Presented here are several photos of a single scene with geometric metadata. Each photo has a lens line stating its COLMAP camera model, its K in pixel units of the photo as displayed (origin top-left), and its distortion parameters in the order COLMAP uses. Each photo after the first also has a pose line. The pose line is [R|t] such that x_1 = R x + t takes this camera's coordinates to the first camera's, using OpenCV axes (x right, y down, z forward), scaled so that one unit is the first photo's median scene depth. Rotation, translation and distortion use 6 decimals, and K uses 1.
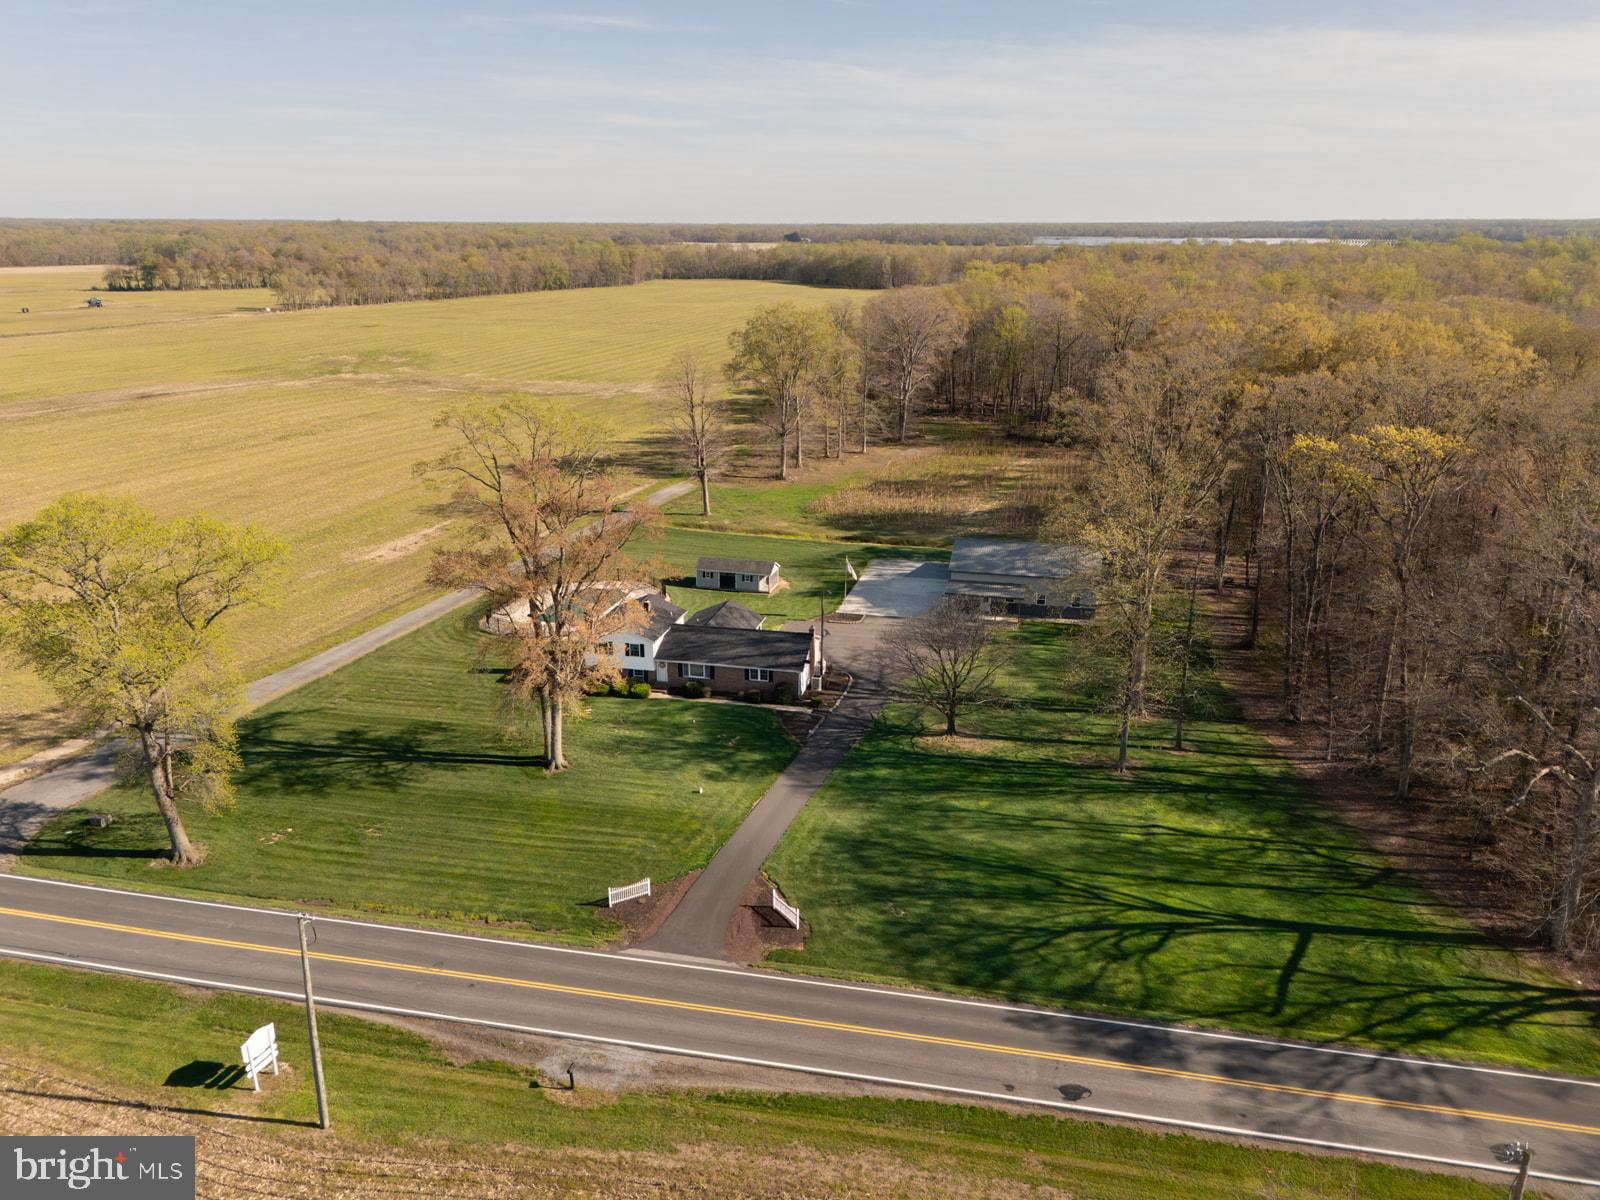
lens RADIAL K [[1198.8, 0, 803.9], [0, 1198.8, 570.1], [0, 0, 1]] dist [0.080497, -0.074126]
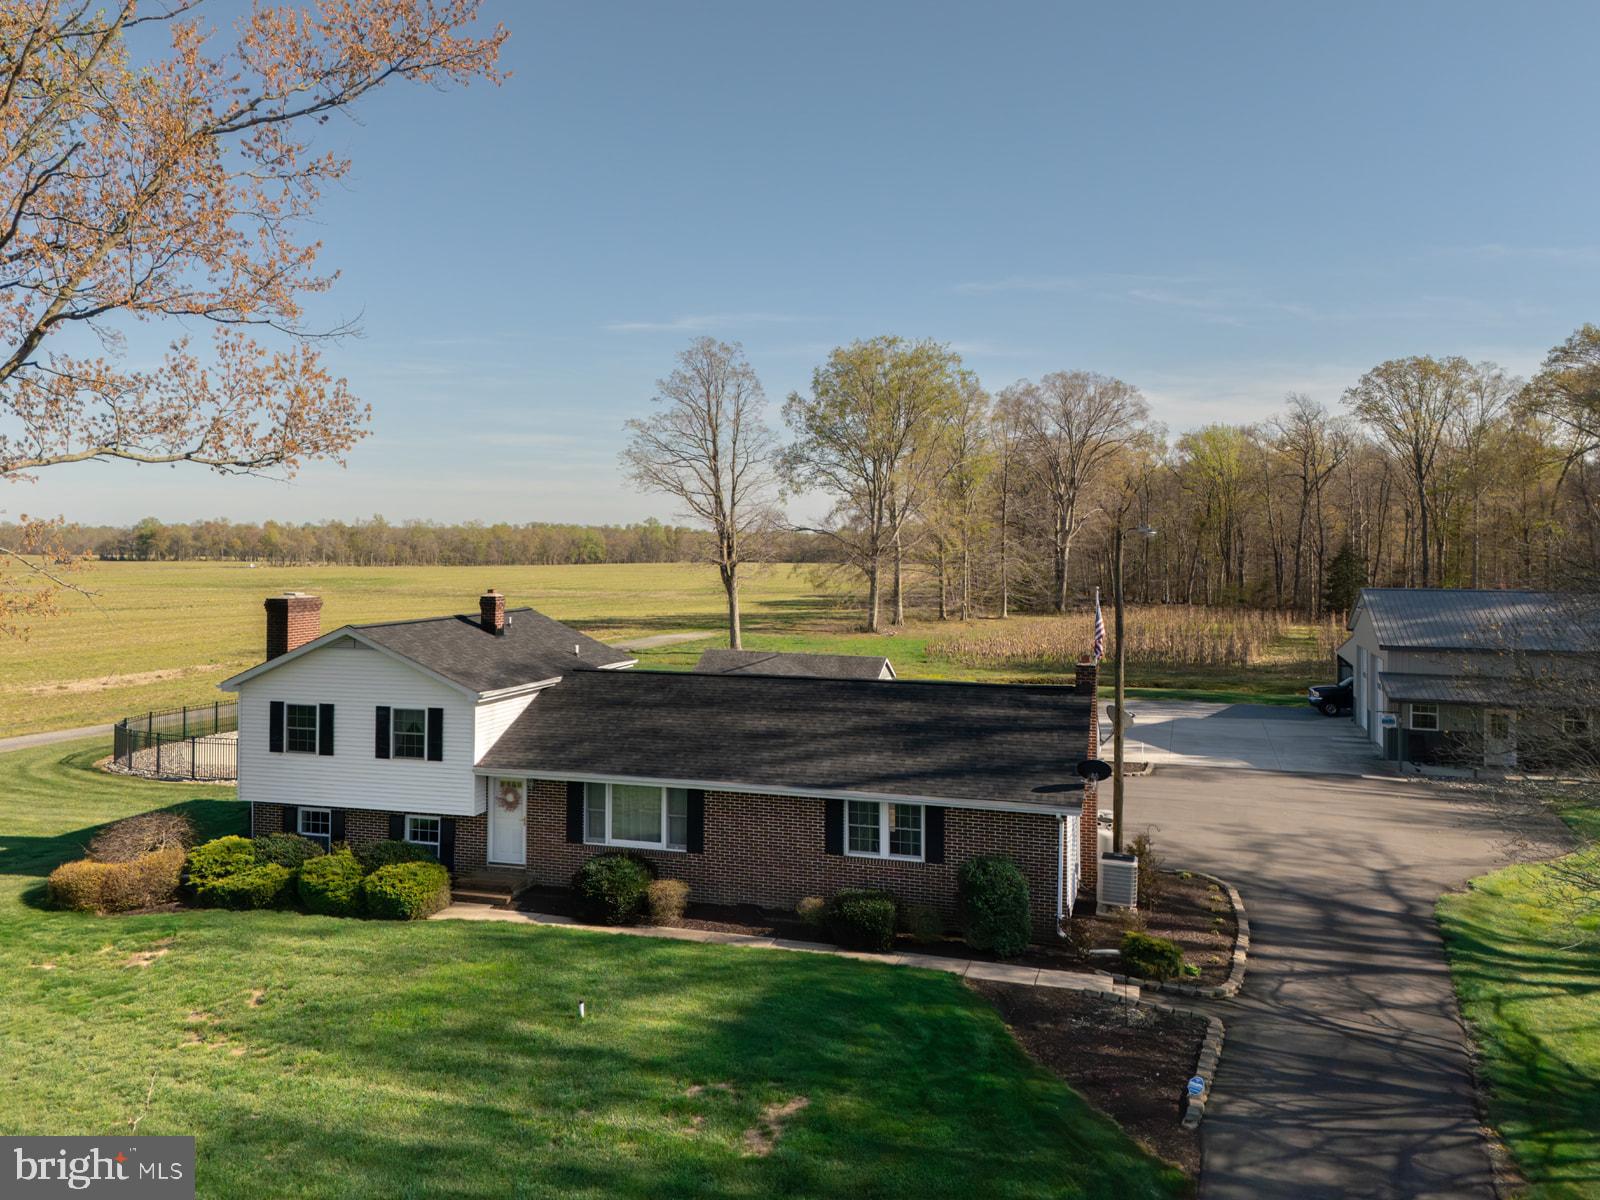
lens RADIAL K [[1198.8, 0, 803.9], [0, 1198.8, 570.1], [0, 0, 1]] dist [0.080497, -0.074126]
pose [[0.998906, 0.013968, -0.044632, -0.042706], [-0.026407, 0.956120, -0.291784, 0.107276], [0.038598, 0.292644, 0.955442, 0.737072]]
